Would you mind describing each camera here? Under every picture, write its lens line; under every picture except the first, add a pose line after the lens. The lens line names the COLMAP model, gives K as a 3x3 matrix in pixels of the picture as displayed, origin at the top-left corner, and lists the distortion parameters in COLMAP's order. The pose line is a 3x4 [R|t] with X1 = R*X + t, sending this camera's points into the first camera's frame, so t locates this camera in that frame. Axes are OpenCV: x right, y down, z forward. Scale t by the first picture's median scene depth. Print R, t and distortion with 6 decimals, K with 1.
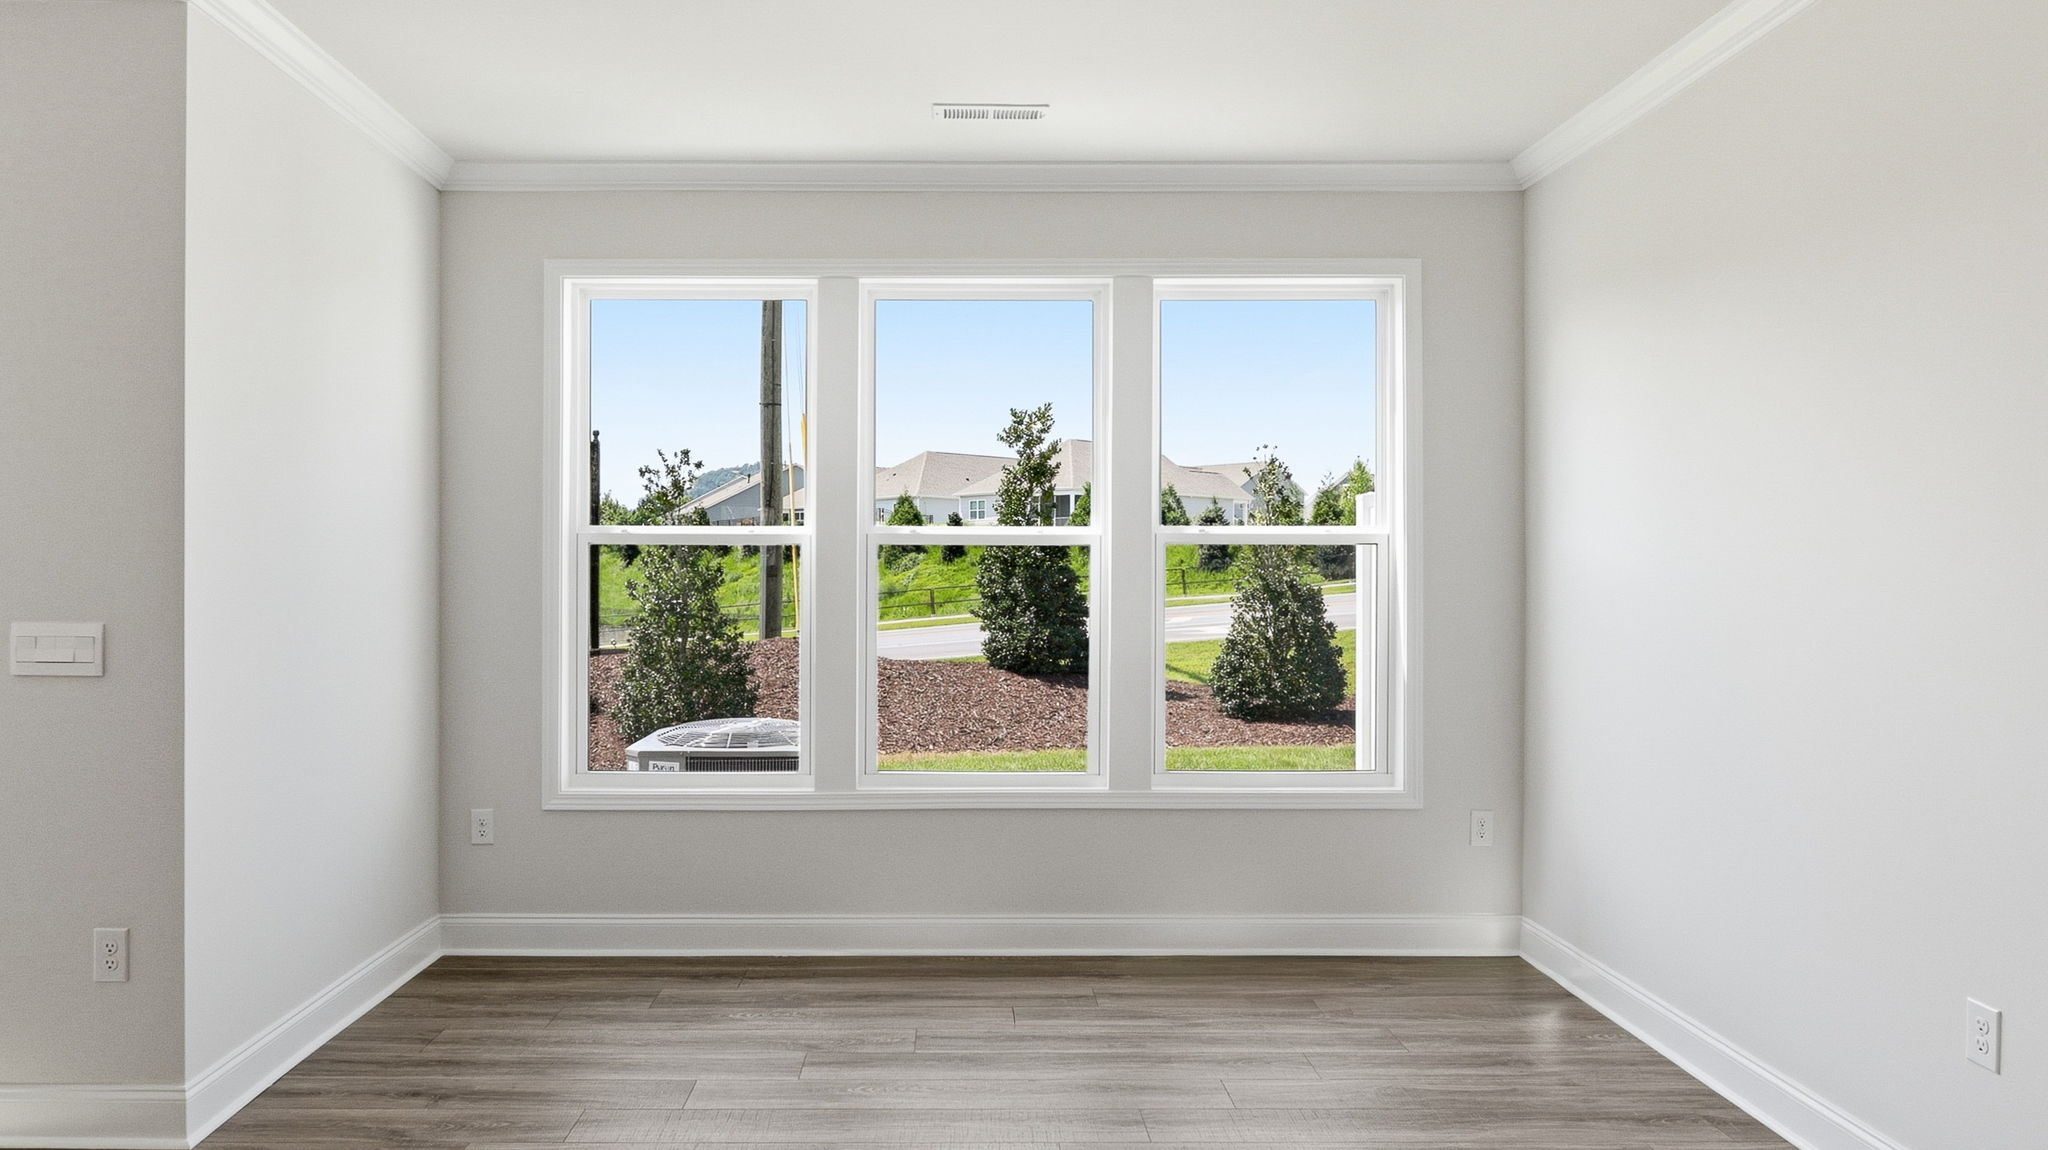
lens RADIAL K [[1317.5, 0, 952.9], [0, 1317.5, 575.2], [0, 0, 1]] dist [-0.002923, -0.001744]
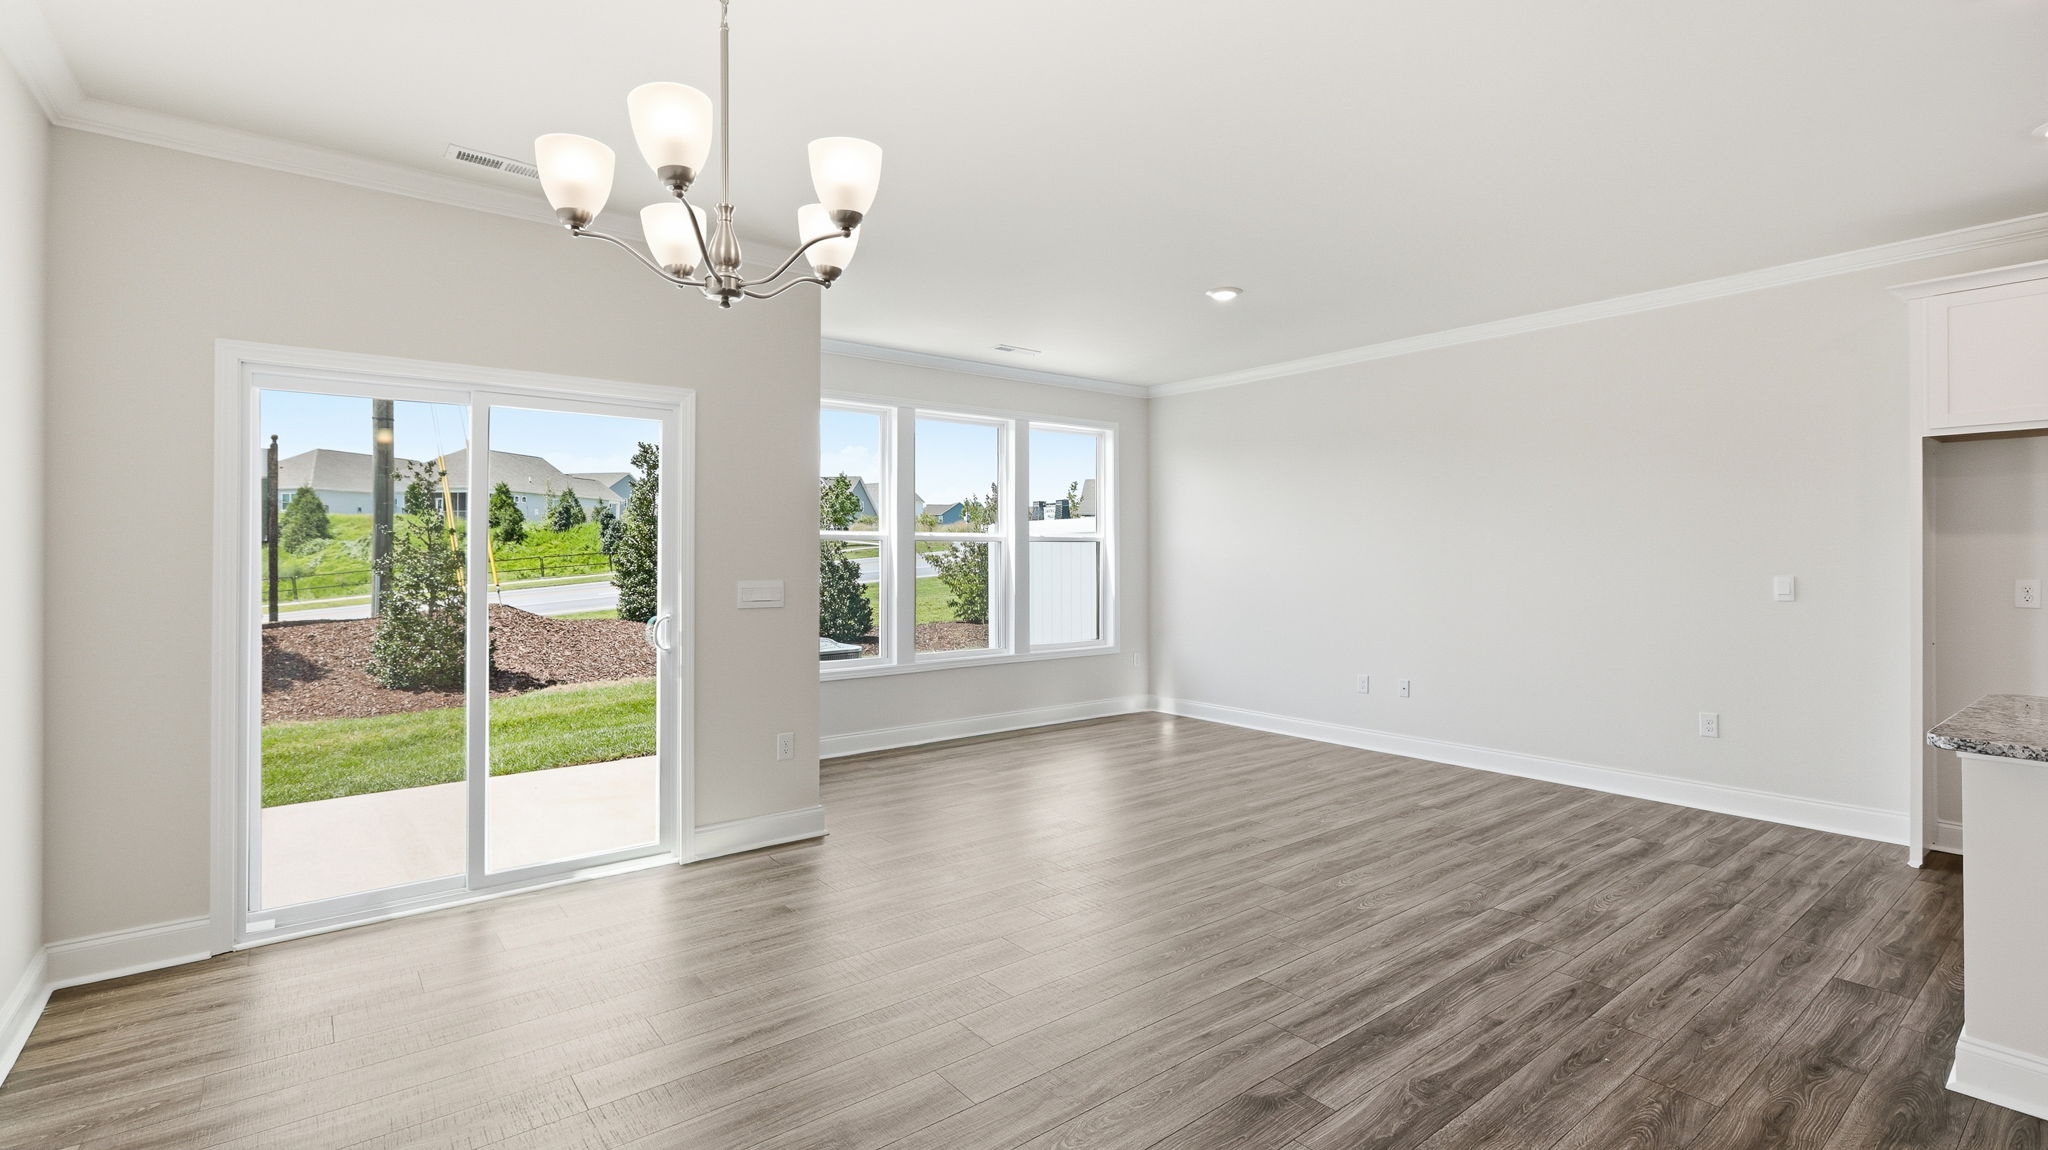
lens RADIAL K [[932.4, 0, 1039.2], [0, 932.4, 553.5], [0, 0, 1]] dist [-0.002490, 0.003699]
pose [[0.778734, -0.002244, 0.627351, -0.295170], [0.004406, 0.999989, -0.001892, -0.000142], [-0.627339, 0.004237, 0.778735, -0.083841]]
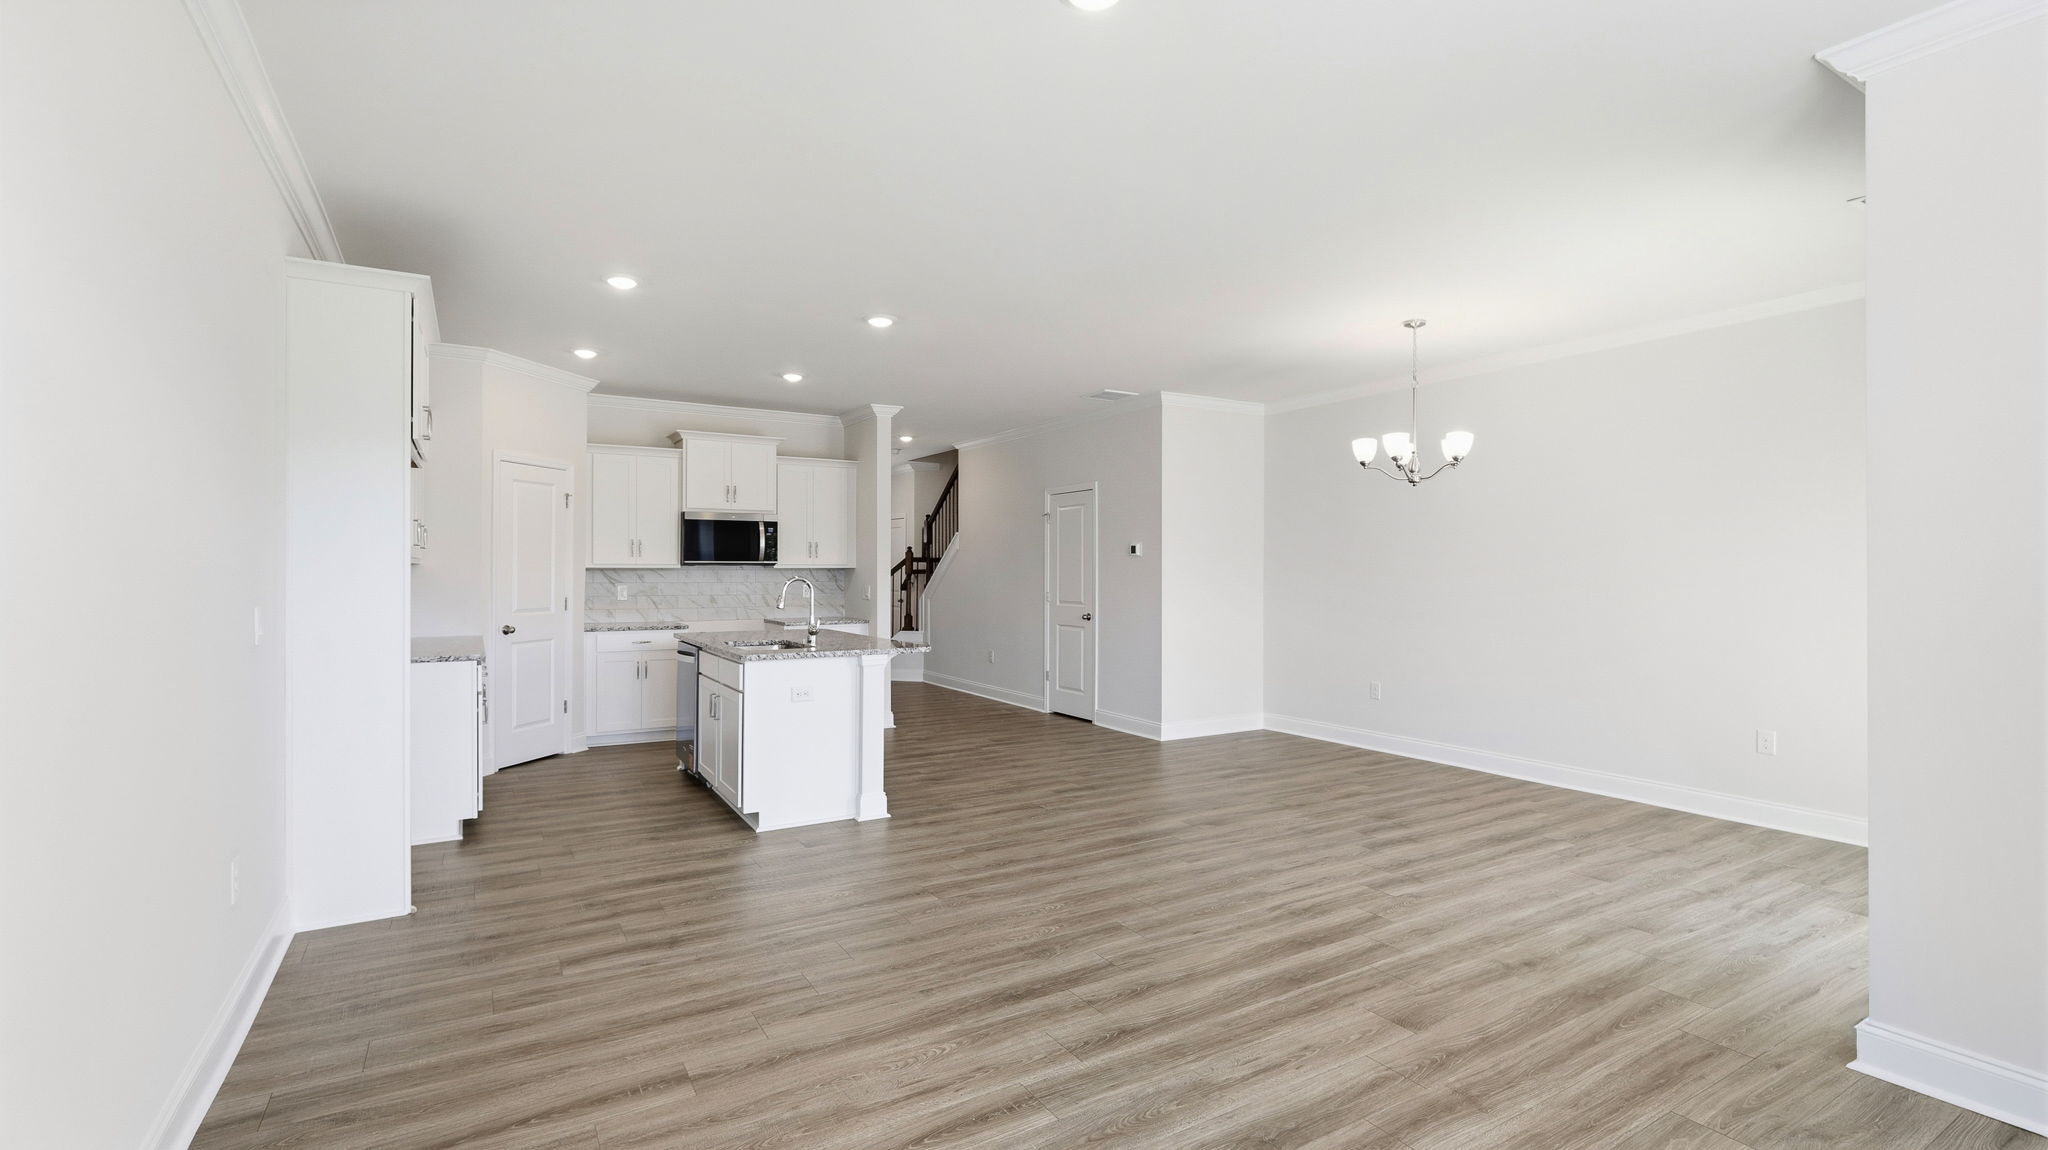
lens RADIAL K [[932.4, 0, 1021.2], [0, 932.4, 565.5], [0, 0, 1]] dist [-0.002490, 0.003699]
pose [[-0.857300, -0.005103, -0.514793, 0.116385], [-0.003548, 0.999986, -0.004003, -0.000905], [0.514806, -0.001605, -0.857305, 0.318729]]
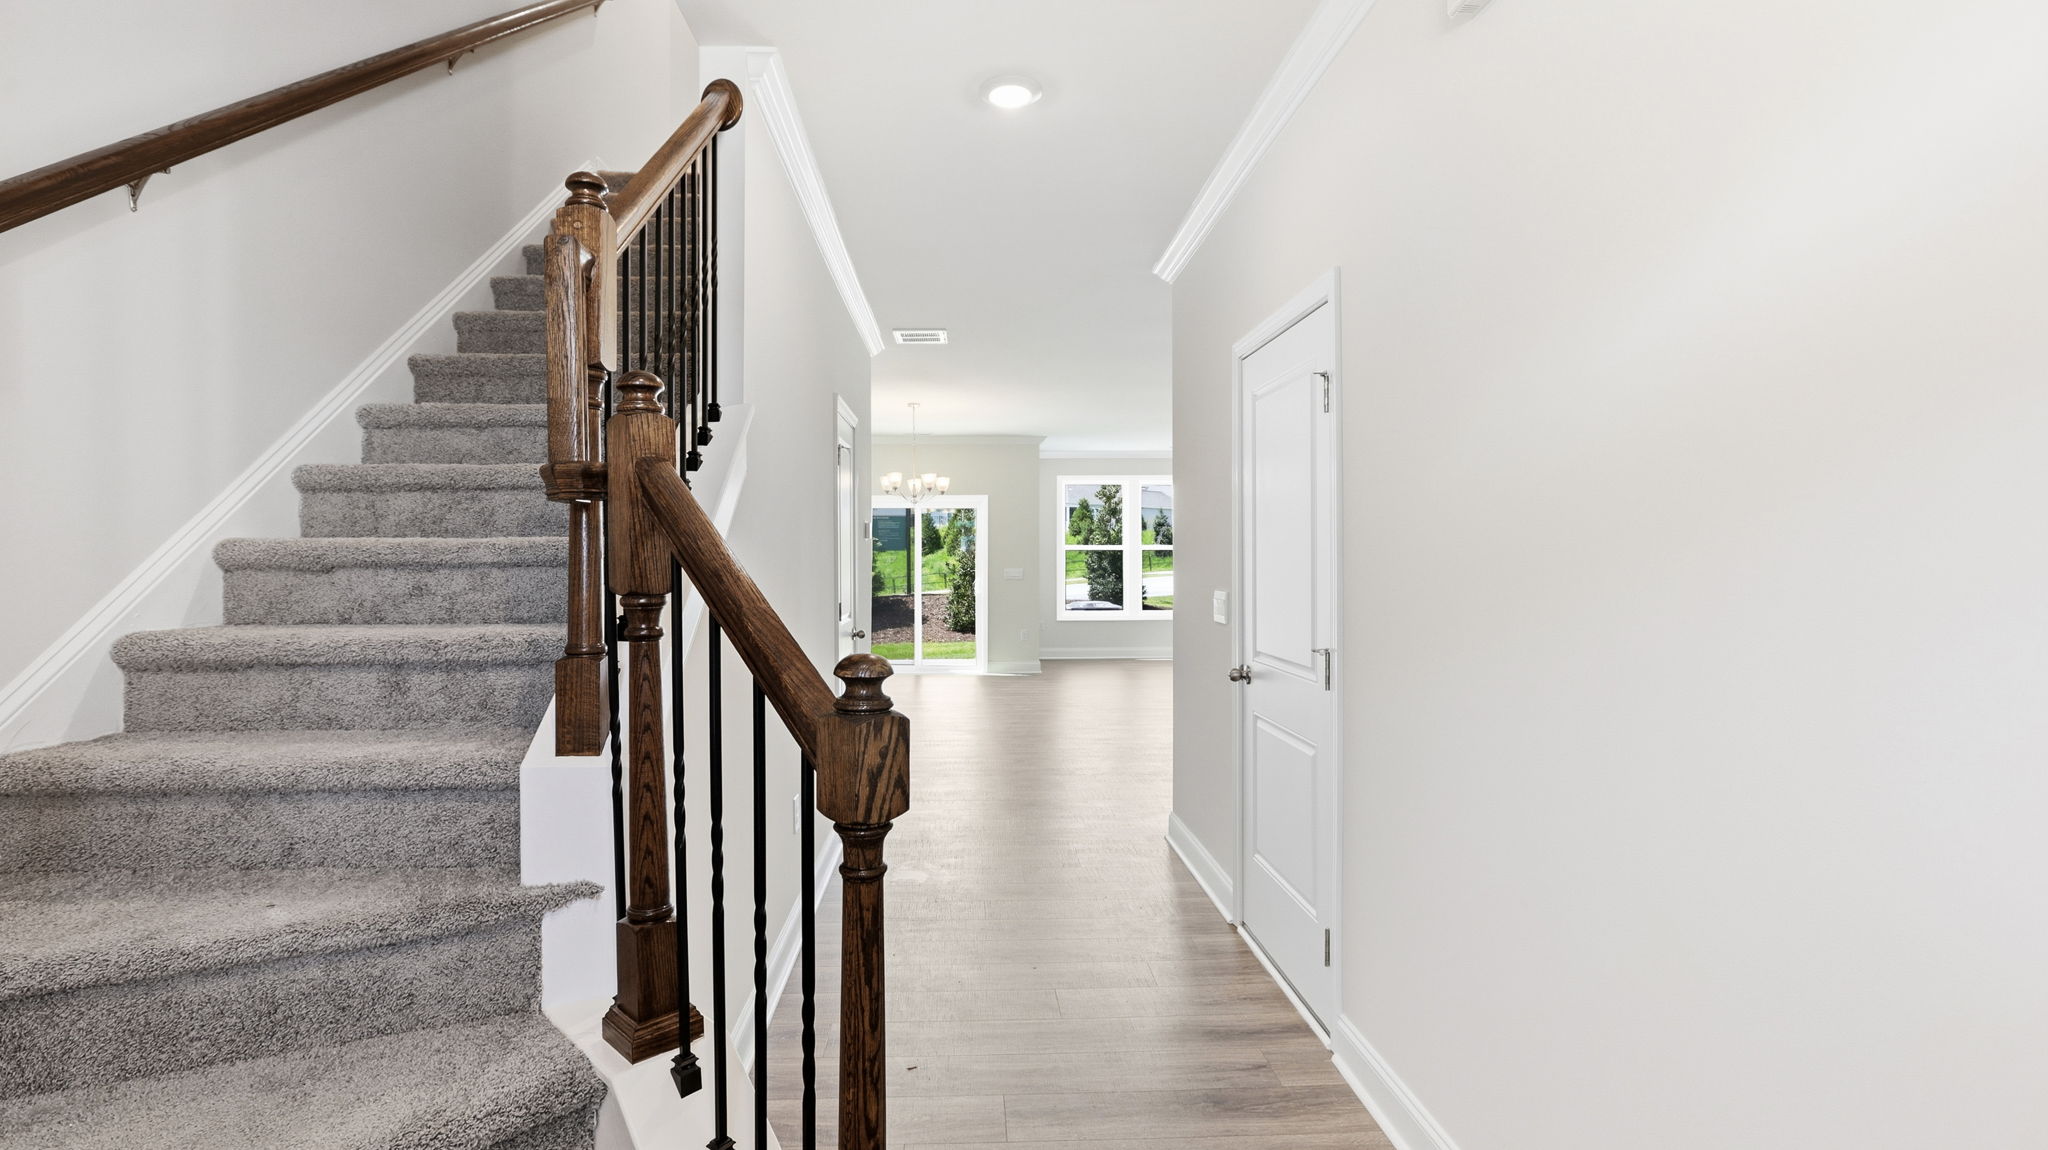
lens RADIAL K [[932.4, 0, 1019.4], [0, 932.4, 572.9], [0, 0, 1]] dist [-0.002490, 0.003699]
pose [[0.998009, -0.002628, 0.063014, -0.210956], [0.001755, 0.999902, 0.013910, 0.001162], [-0.063045, -0.013771, 0.997916, -0.588481]]
